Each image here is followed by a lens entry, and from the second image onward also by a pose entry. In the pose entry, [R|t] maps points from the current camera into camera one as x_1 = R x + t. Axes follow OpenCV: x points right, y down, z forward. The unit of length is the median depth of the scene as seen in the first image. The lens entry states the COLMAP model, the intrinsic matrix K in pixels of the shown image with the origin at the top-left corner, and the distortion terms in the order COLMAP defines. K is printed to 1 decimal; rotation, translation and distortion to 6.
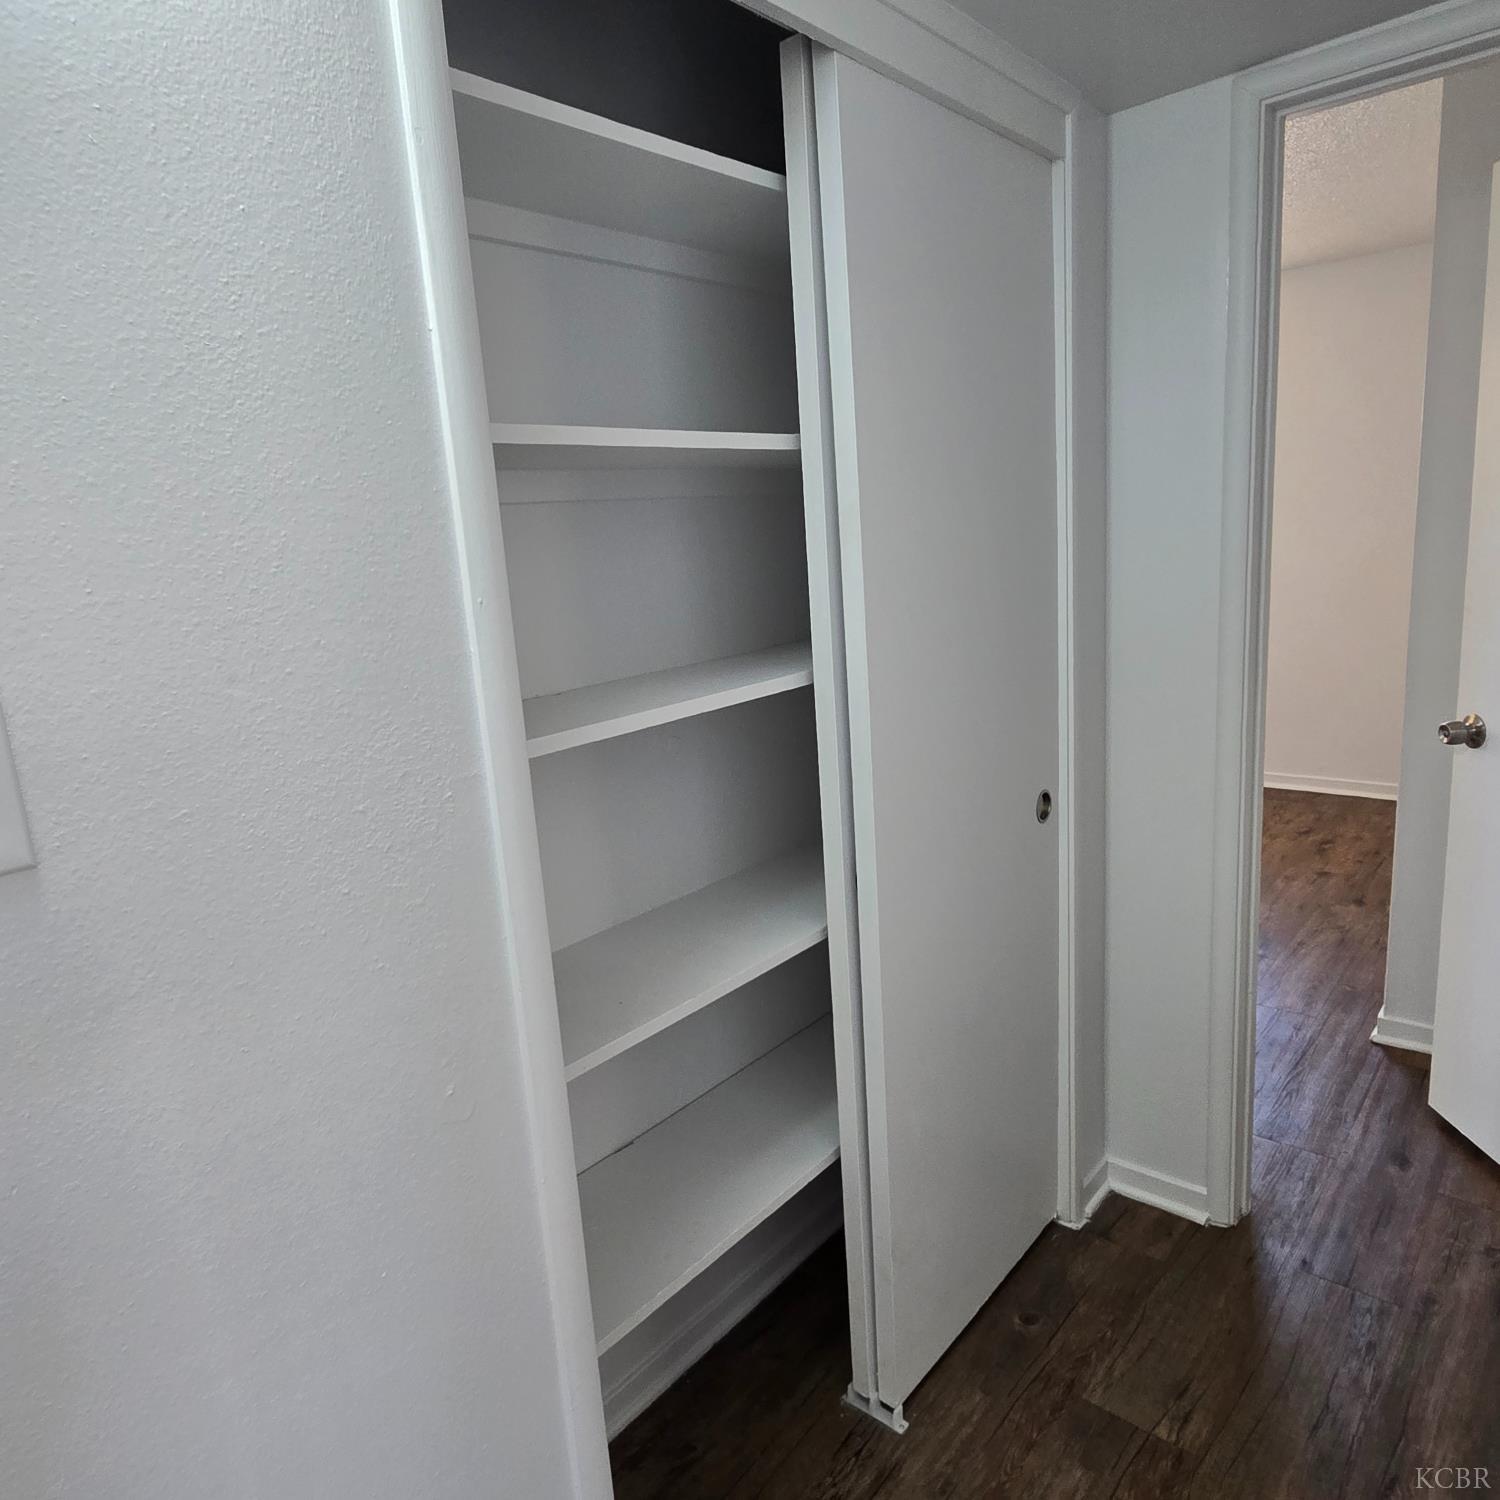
lens RADIAL K [[1027.2, 0, 749.2], [0, 1027.2, 745.1], [0, 0, 1]] dist [0.013972, -0.008120]
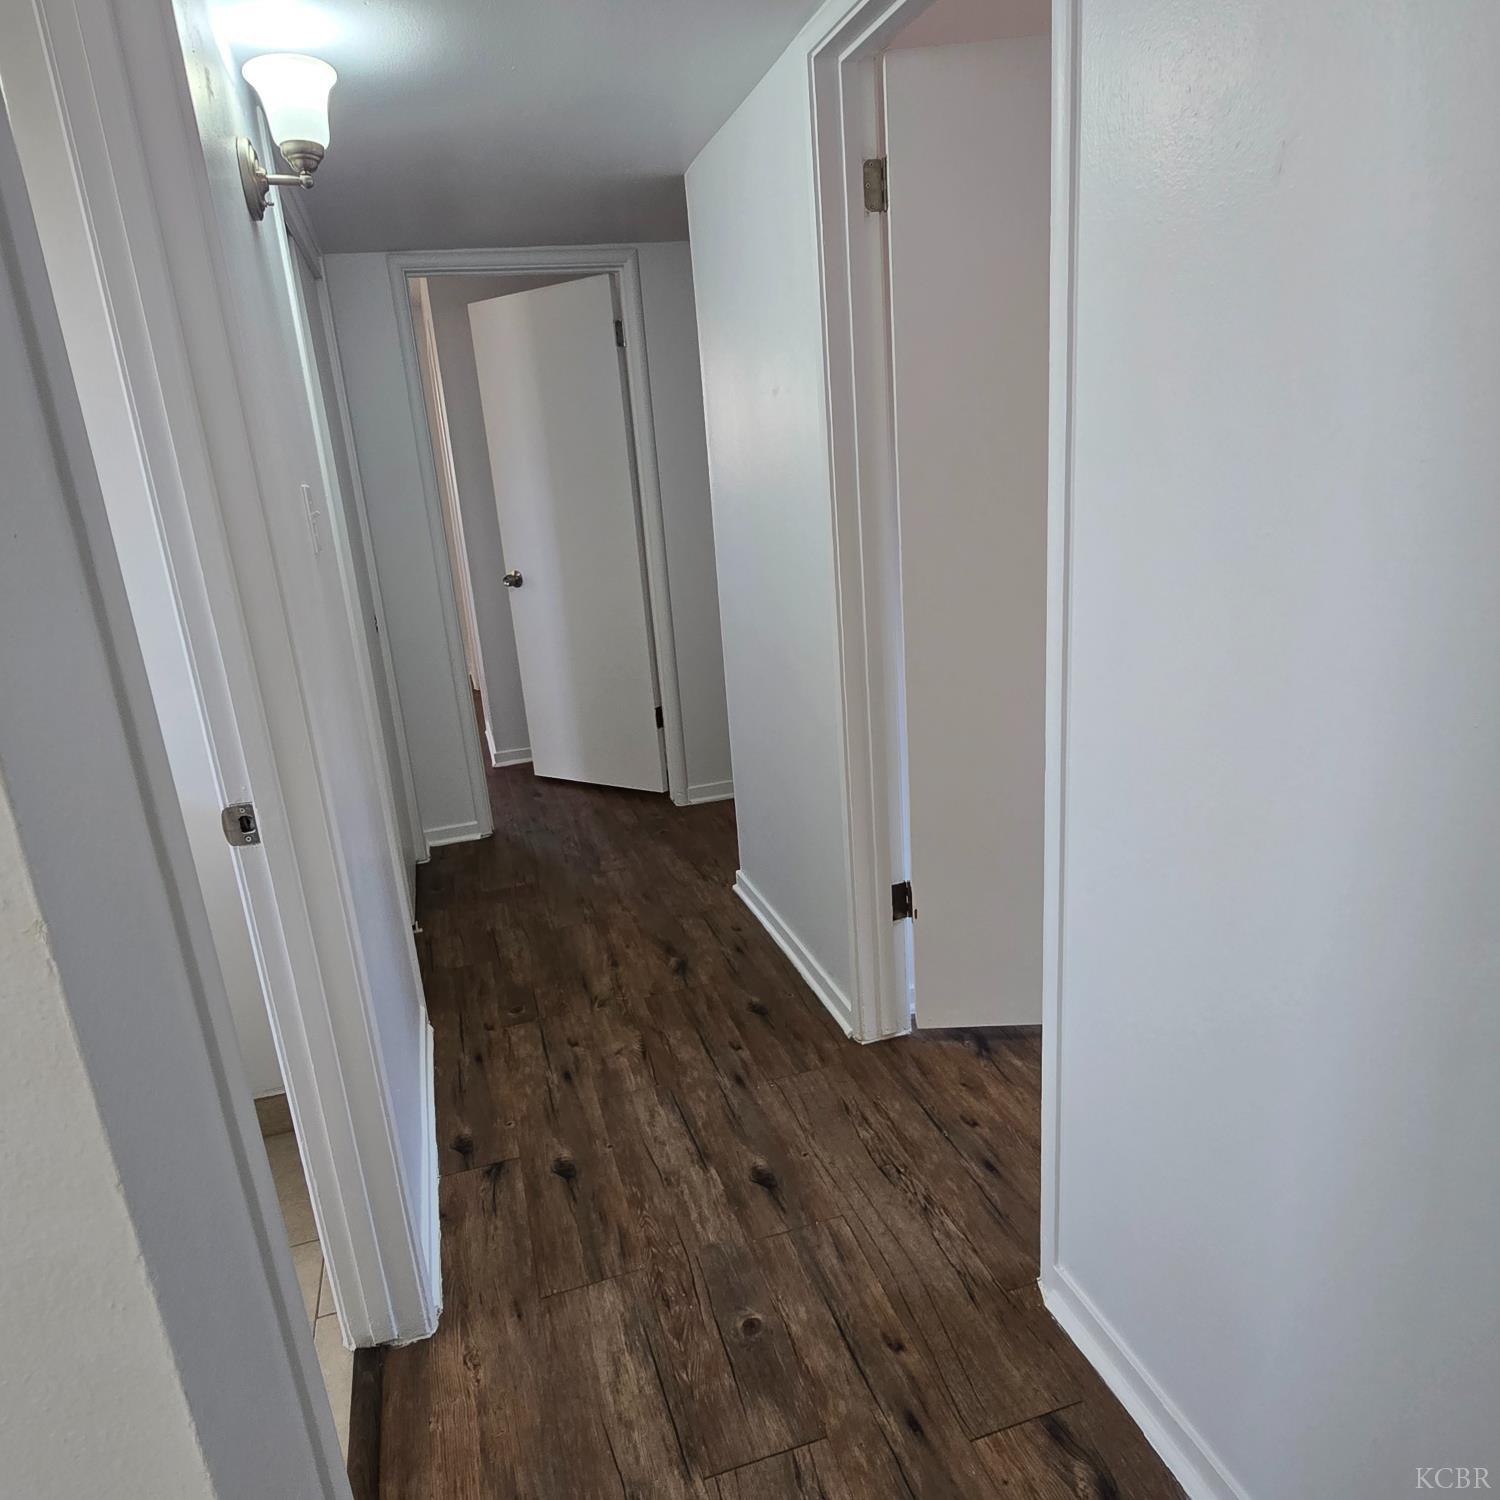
lens RADIAL K [[1027.2, 0, 748.6], [0, 1027.2, 751.3], [0, 0, 1]] dist [0.013972, -0.008120]
pose [[0.534262, -0.213548, 0.817901, -0.829021], [0.209761, 0.970793, 0.116450, 0.185644], [-0.818880, 0.109349, 0.563452, -0.514059]]
